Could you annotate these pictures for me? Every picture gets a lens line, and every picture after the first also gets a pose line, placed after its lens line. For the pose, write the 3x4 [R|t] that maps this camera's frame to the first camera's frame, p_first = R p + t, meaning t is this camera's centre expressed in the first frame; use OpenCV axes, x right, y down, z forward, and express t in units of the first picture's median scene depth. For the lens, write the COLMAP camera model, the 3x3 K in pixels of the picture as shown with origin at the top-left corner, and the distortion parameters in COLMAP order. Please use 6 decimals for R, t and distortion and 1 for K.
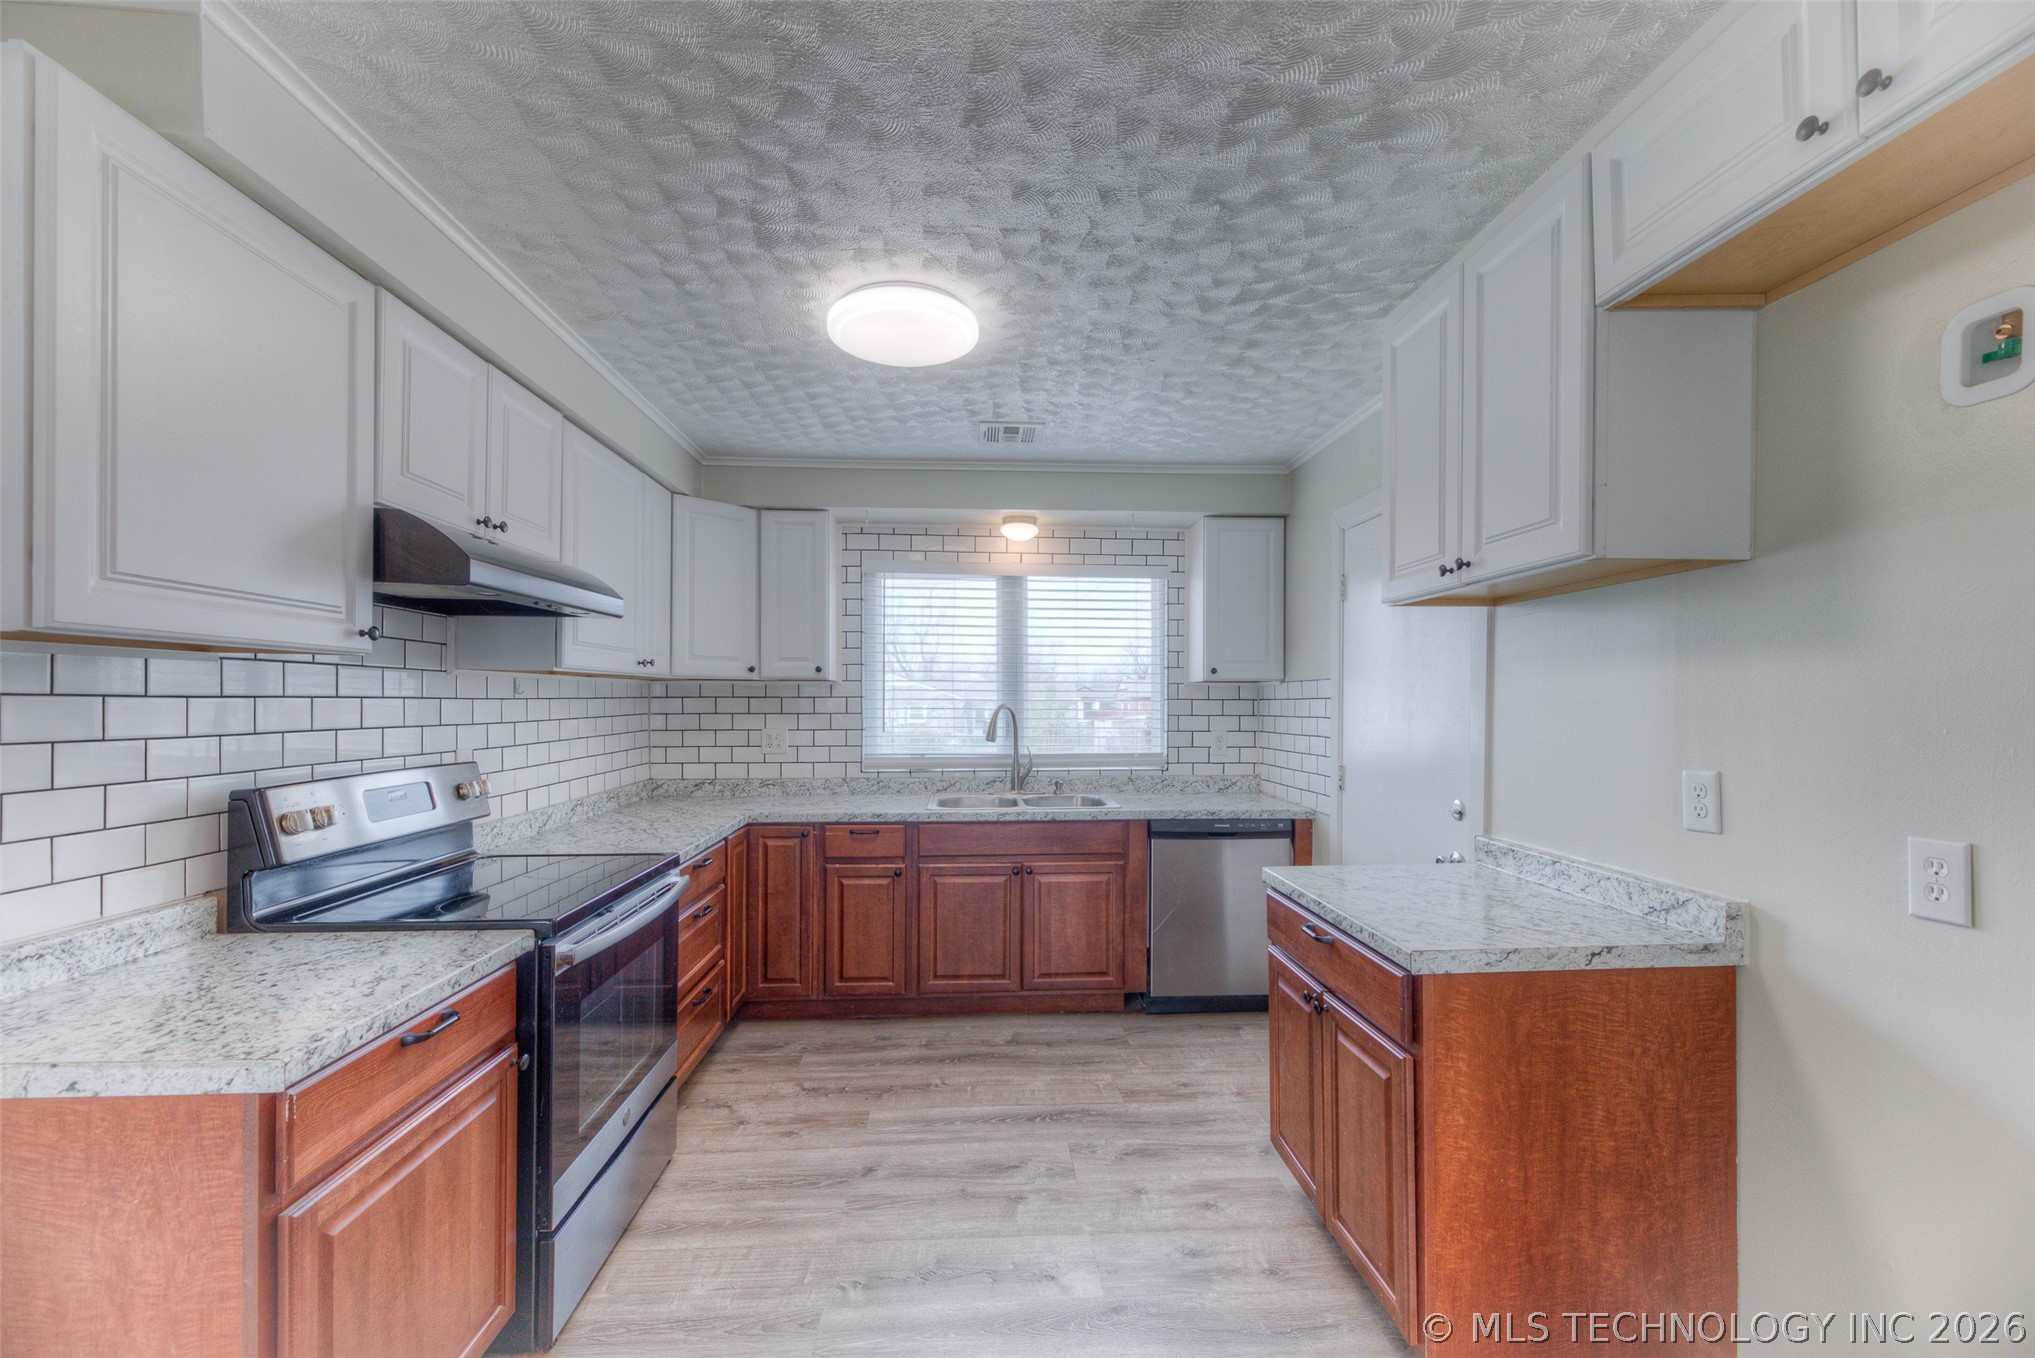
lens RADIAL K [[814.3, 0, 1024.4], [0, 814.3, 709.0], [0, 0, 1]] dist [0.017786, -0.003804]
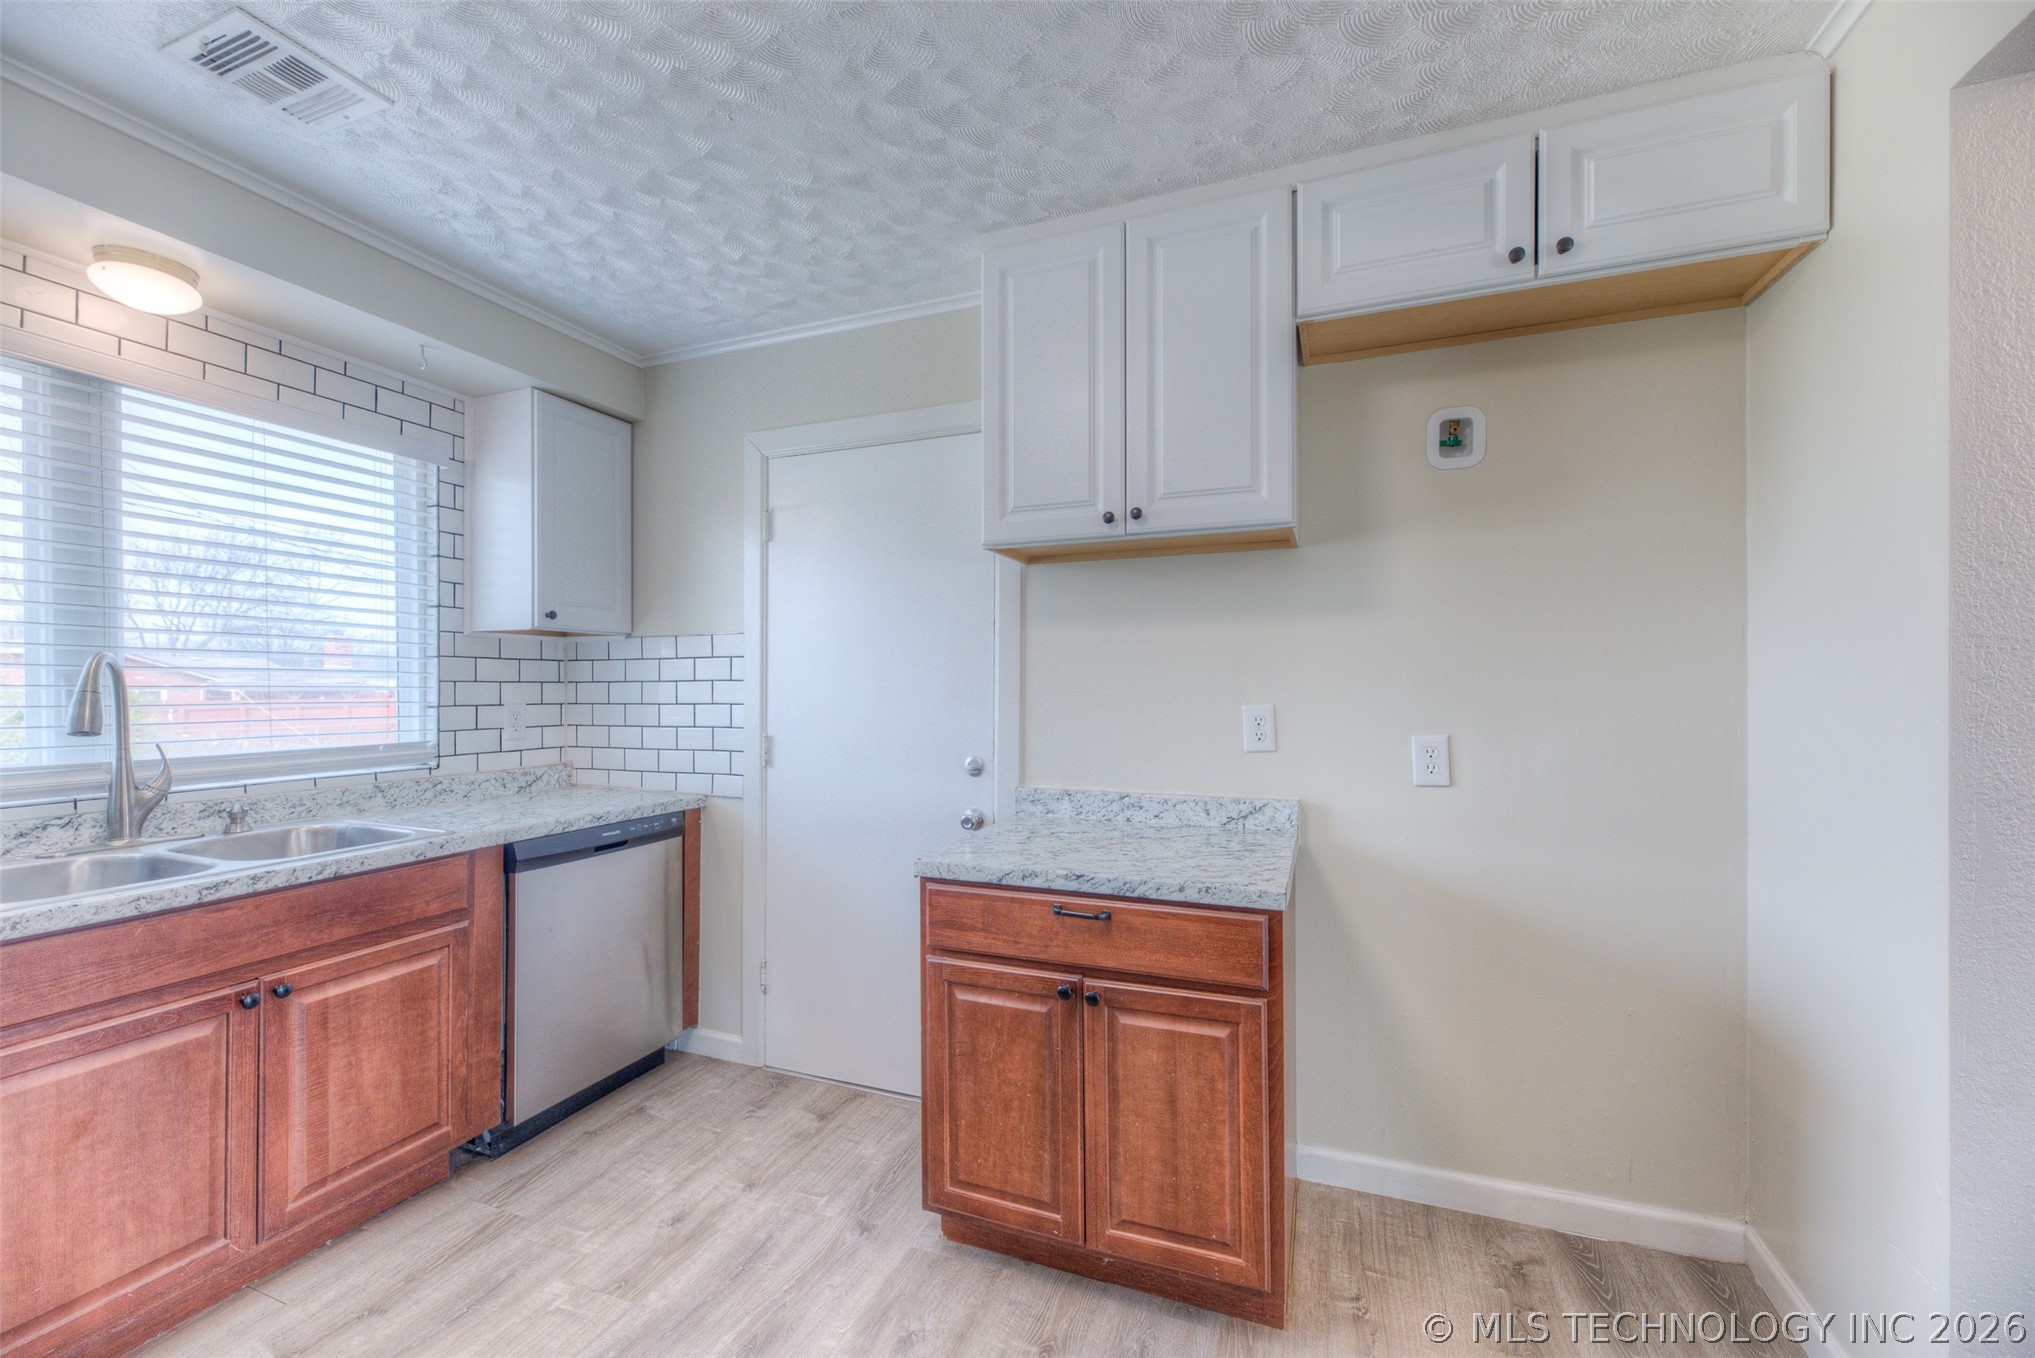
lens RADIAL K [[814.3, 0, 991.8], [0, 814.3, 685.6], [0, 0, 1]] dist [0.017786, -0.003804]
pose [[0.433001, -0.001167, 0.901393, -0.254544], [0.010242, 0.999941, -0.003625, 0.021275], [-0.901335, 0.010802, 0.432987, 0.395449]]
